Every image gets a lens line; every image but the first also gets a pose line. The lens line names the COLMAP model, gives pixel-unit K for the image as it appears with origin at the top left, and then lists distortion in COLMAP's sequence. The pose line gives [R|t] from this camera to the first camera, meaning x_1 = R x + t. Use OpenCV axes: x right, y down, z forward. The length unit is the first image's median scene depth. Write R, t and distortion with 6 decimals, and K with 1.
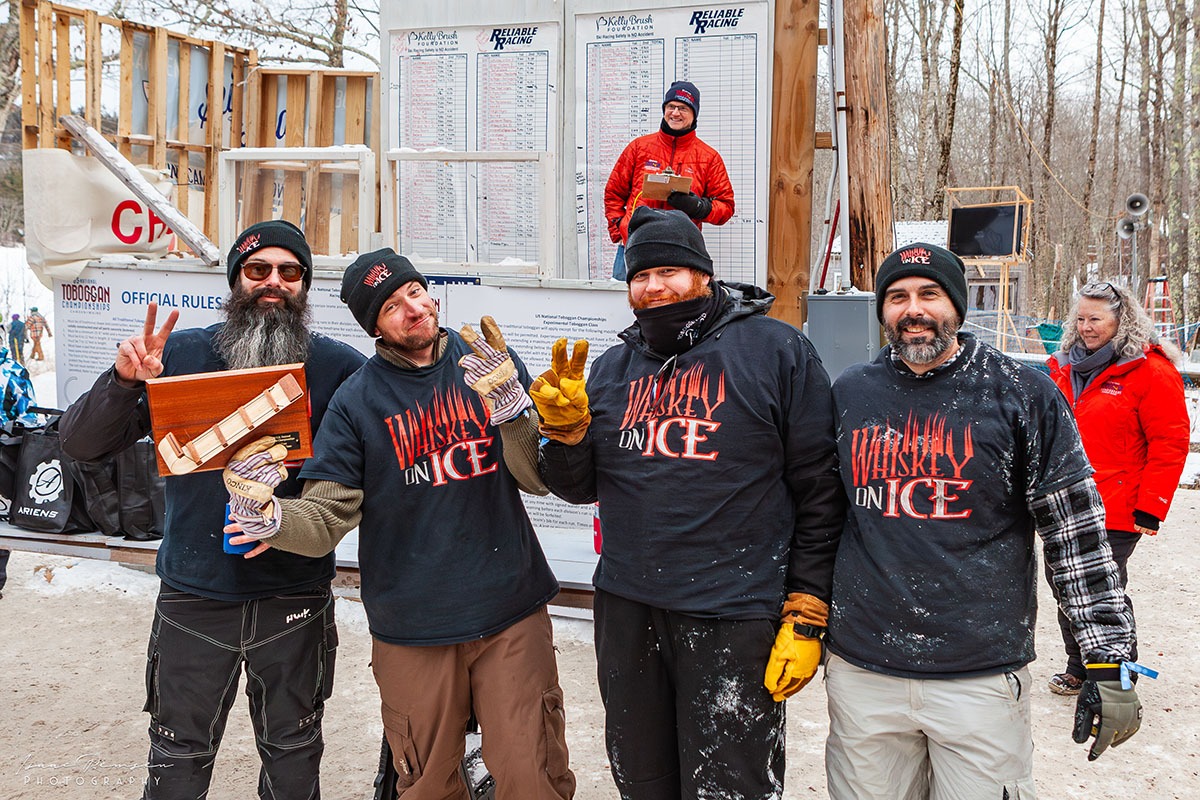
lens RADIAL K [[1144.3, 0, 613.0], [0, 1144.3, 357.0], [0, 0, 1]] dist [-0.035421, 0.028649]
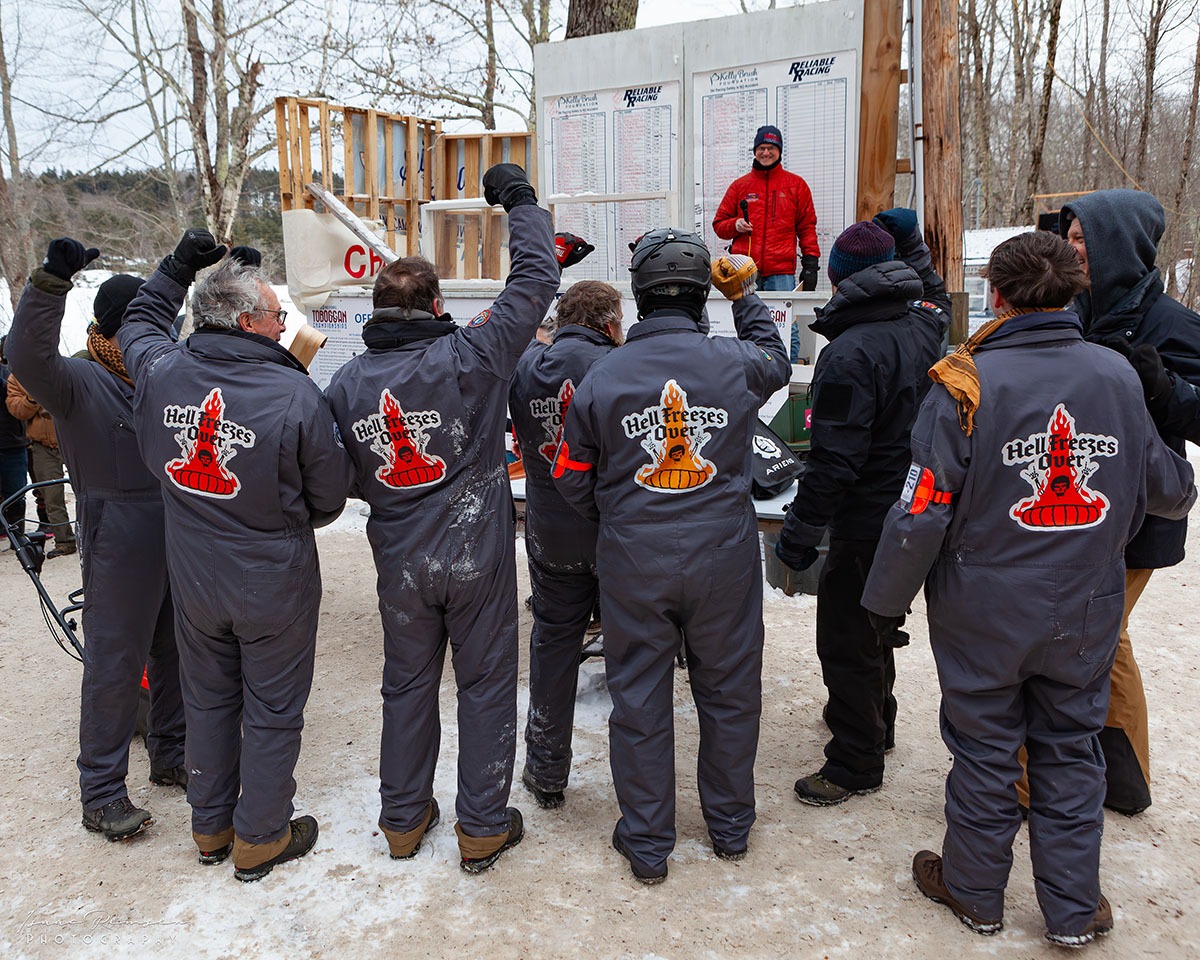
lens RADIAL K [[965.1, 0, 525.4], [0, 965.1, 477.4], [0, 0, 1]] dist [-0.027641, 0.013358]
pose [[0.979083, -0.001946, -0.203450, -0.000149], [0.025948, 0.992984, 0.115371, 0.007752], [0.201798, -0.118237, 0.972264, -0.090181]]
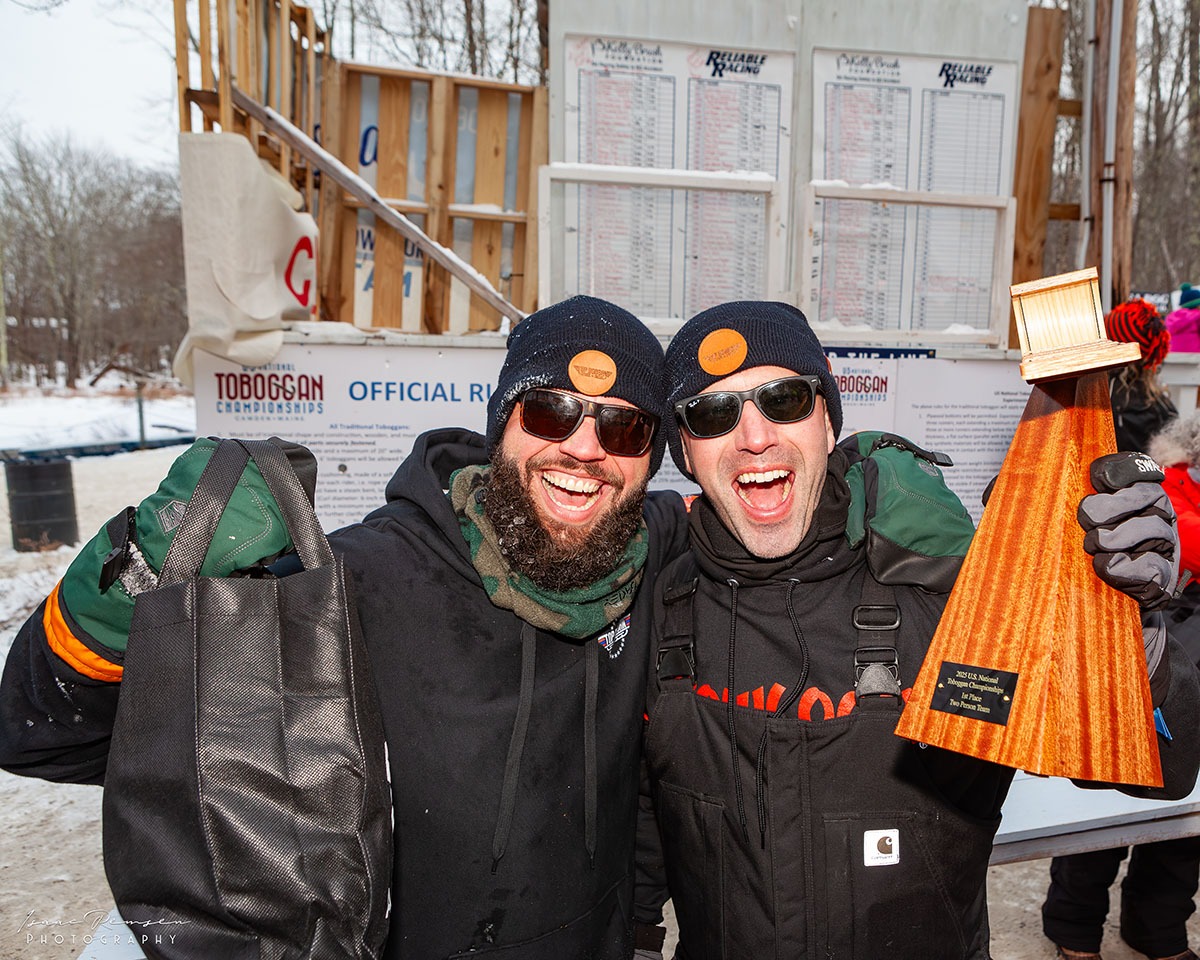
lens RADIAL K [[951.9, 0, 702.1], [0, 951.9, 487.2], [0, 0, 1]] dist [-0.029482, 0.002400]
pose [[0.836503, -0.091944, 0.540194, -0.515850], [0.056175, 0.995017, 0.082369, -0.029506], [-0.545076, -0.038556, 0.837500, 0.421000]]
